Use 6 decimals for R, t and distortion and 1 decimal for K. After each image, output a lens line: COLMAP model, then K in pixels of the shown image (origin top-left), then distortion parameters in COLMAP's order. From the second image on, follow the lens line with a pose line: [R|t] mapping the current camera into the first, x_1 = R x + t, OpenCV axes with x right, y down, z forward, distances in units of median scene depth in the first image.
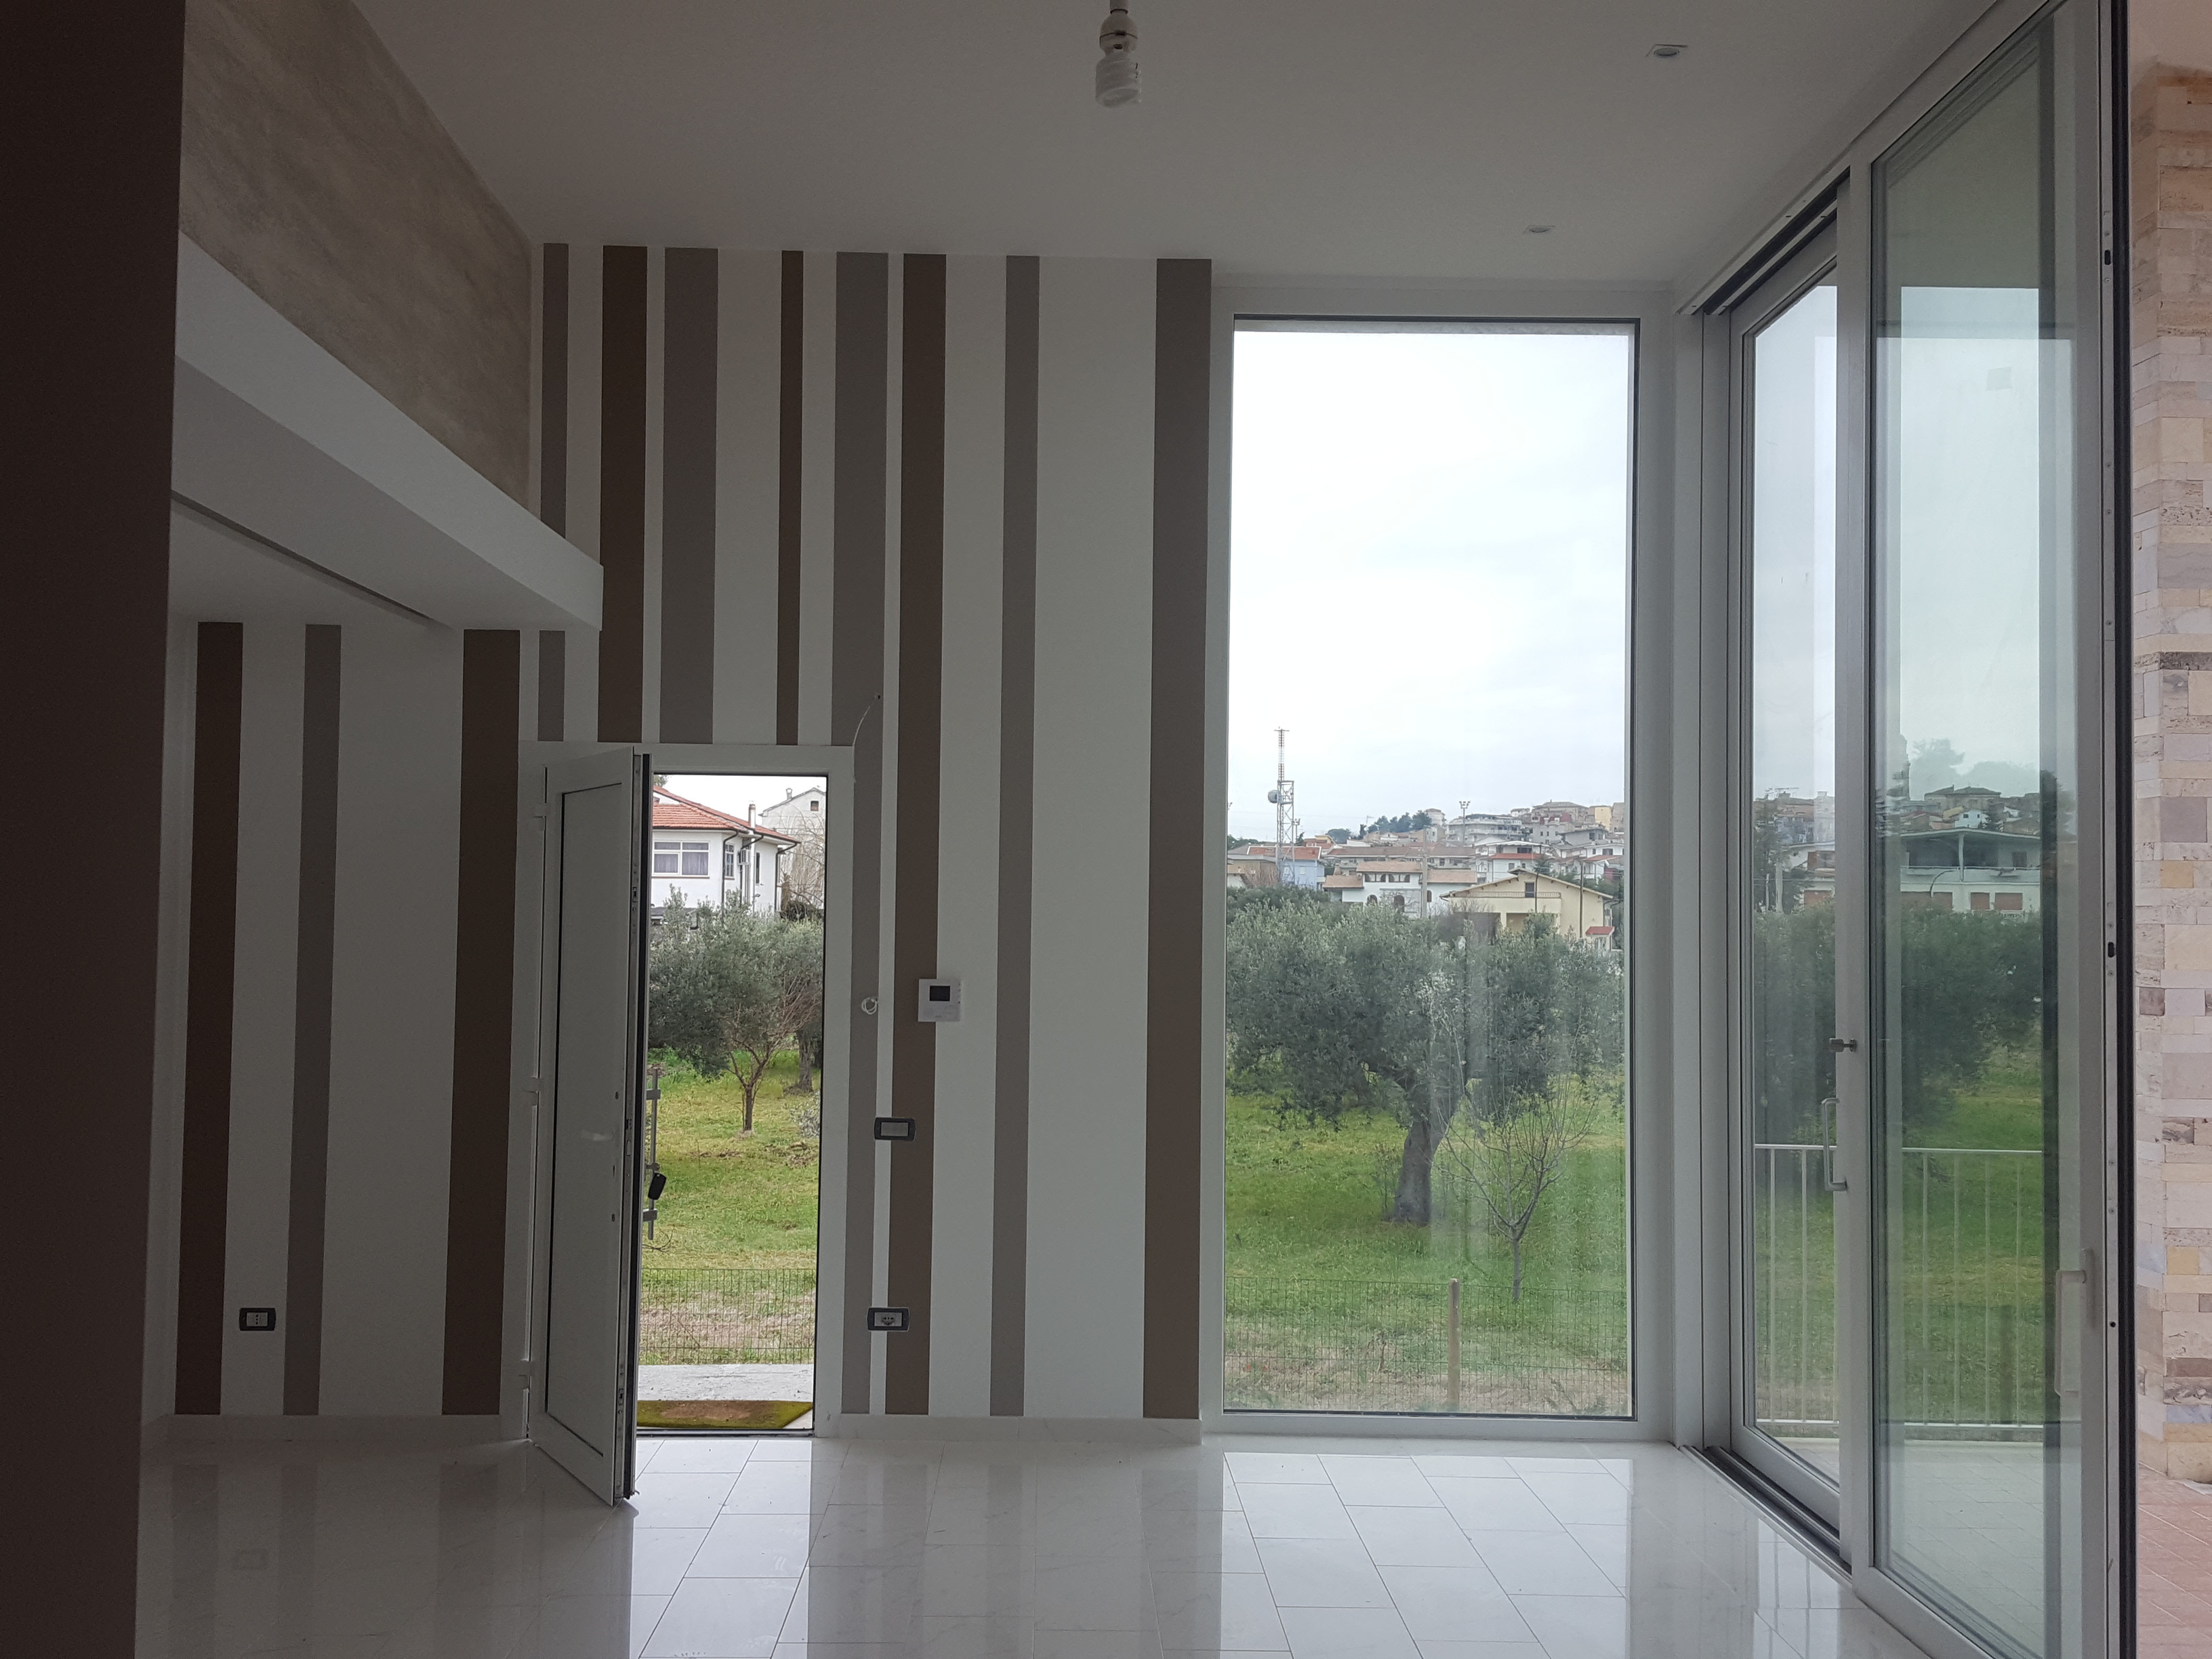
lens RADIAL K [[2190.3, 0, 1101.3], [0, 2190.3, 841.6], [0, 0, 1]] dist [0.206543, -0.437199]
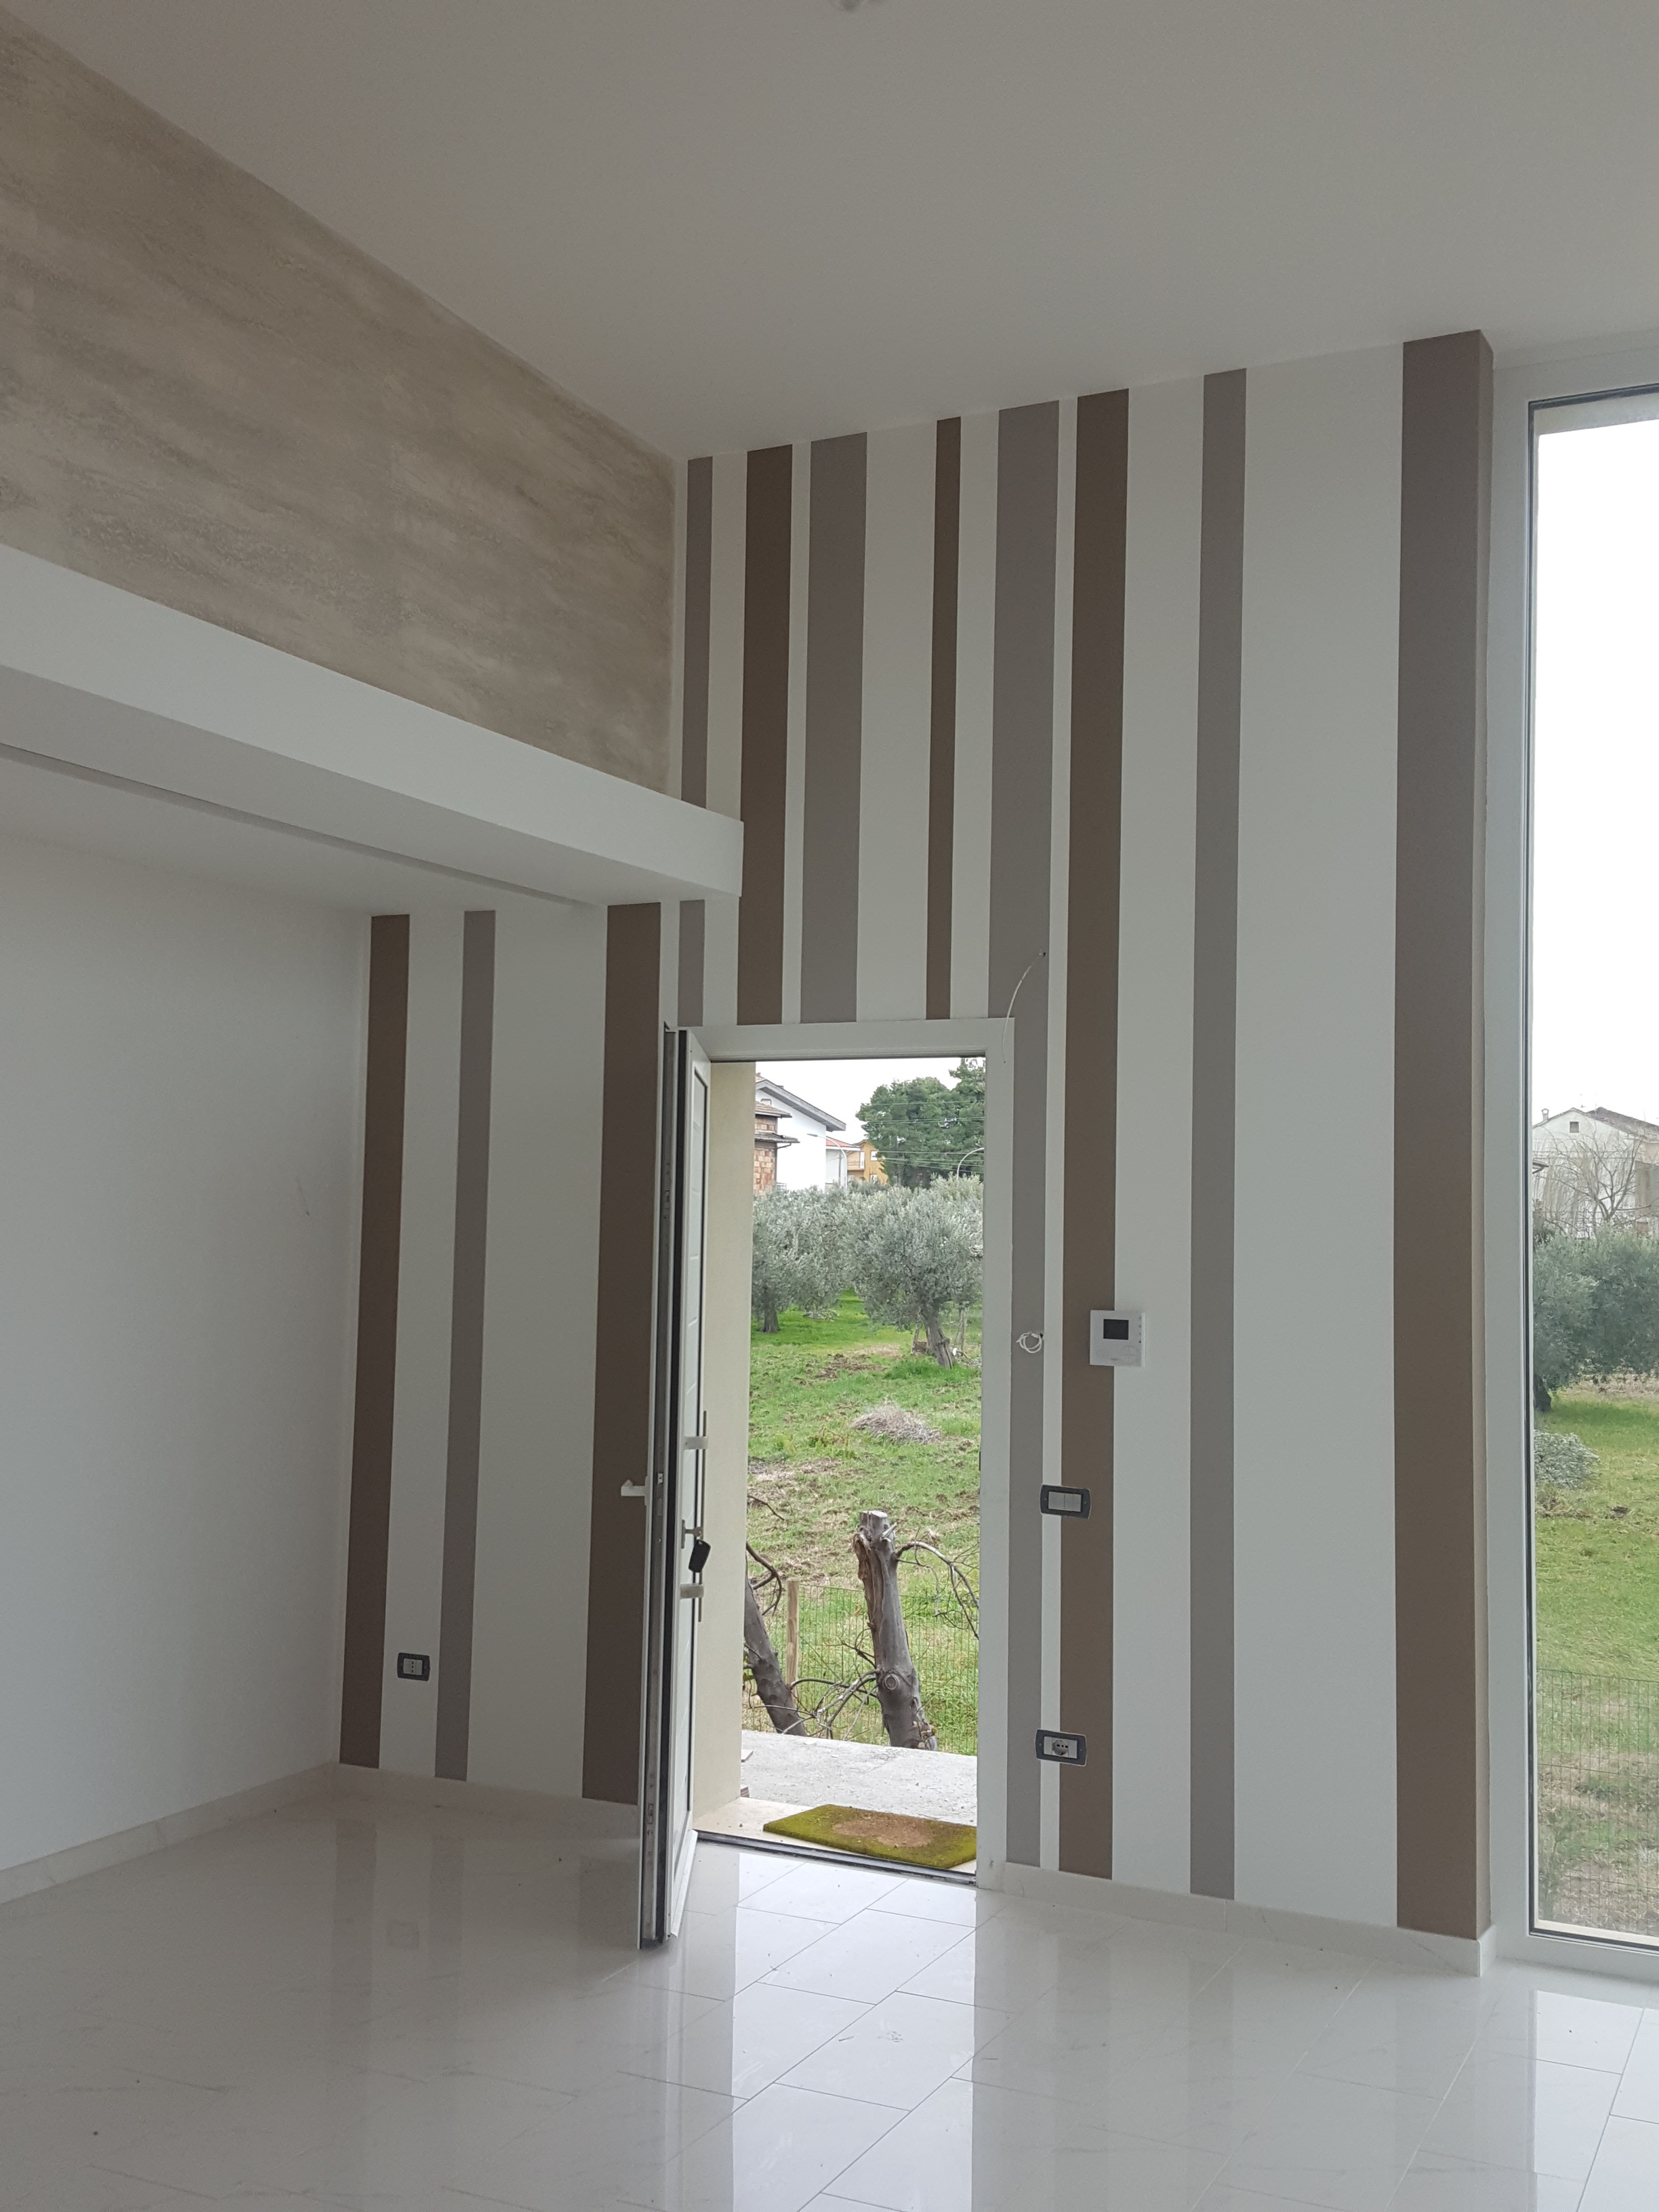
lens RADIAL K [[2182.5, 0, 815.4], [0, 2182.5, 1106.7], [0, 0, 1]] dist [0.219835, -0.452000]
pose [[0.888981, -0.023153, -0.457359, 0.189303], [0.010167, 0.999473, -0.030836, 0.013241], [0.457832, 0.022763, 0.888747, 0.258175]]
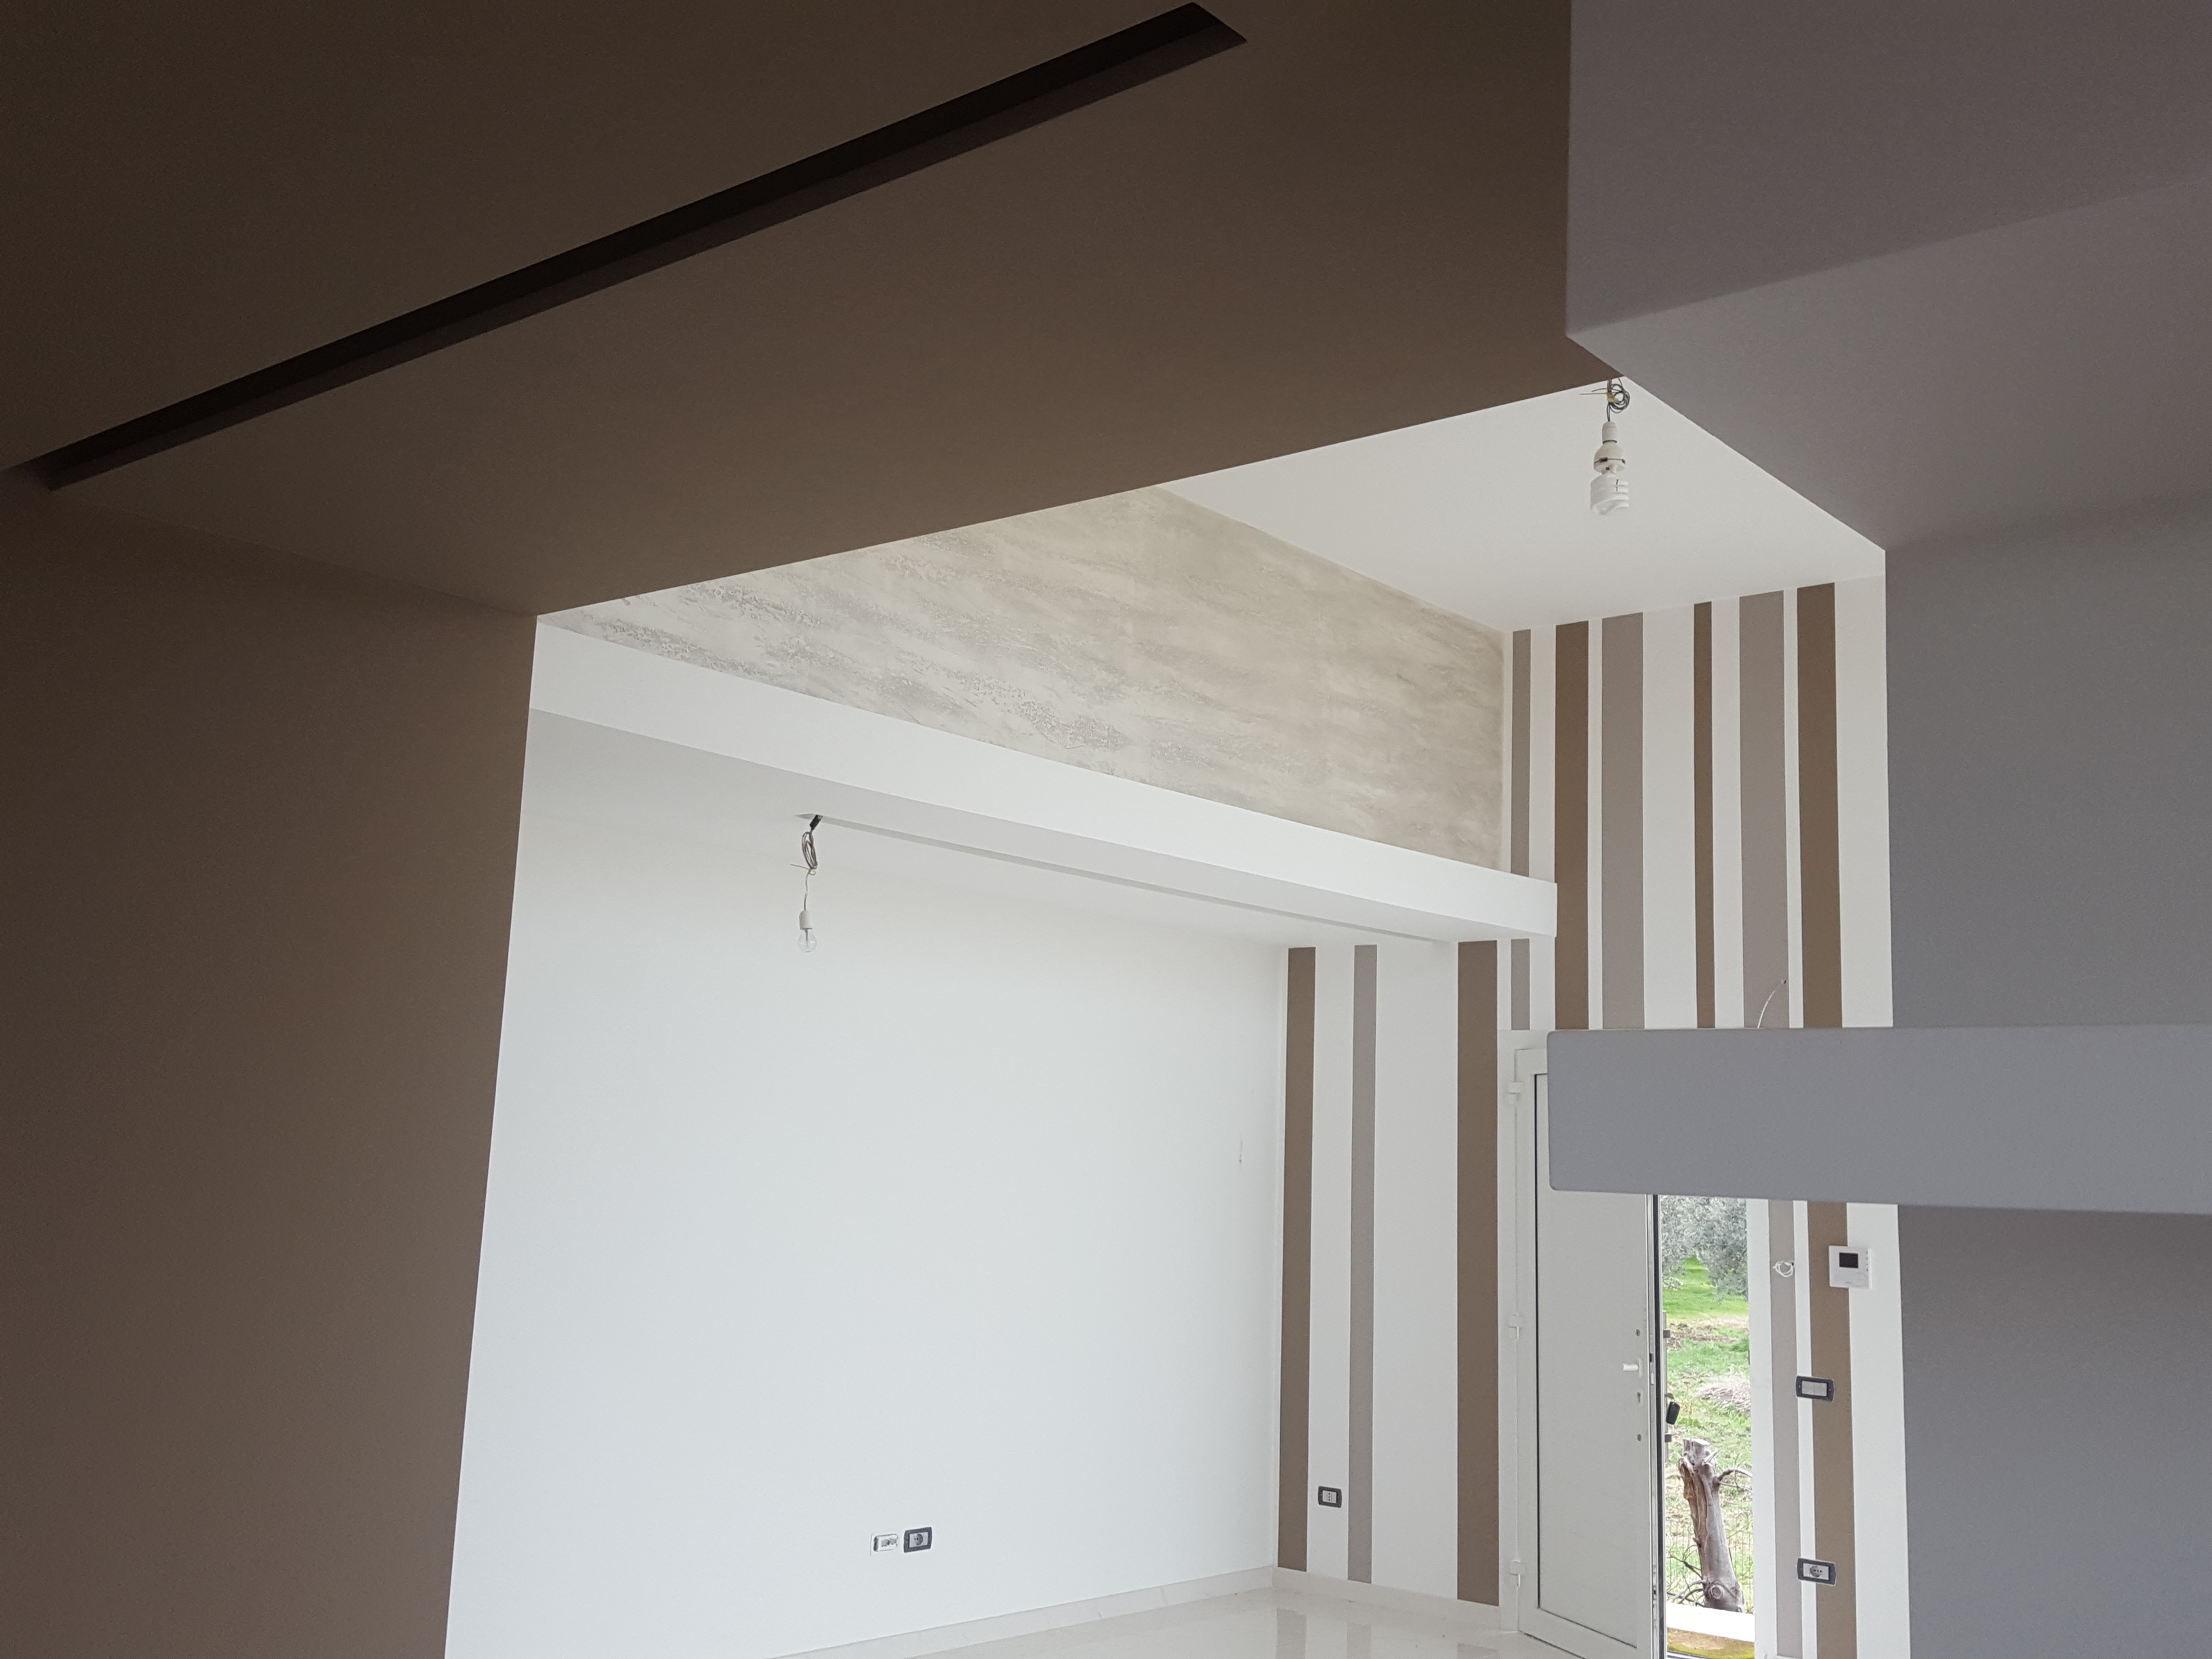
lens RADIAL K [[2182.5, 0, 1106.0], [0, 2182.5, 829.5], [0, 0, 1]] dist [0.219835, -0.452000]
pose [[0.754027, -0.089766, -0.650681, 0.375279], [-0.000033, 0.990612, -0.136701, 0.010576], [0.656844, 0.103098, 0.746945, -0.060547]]
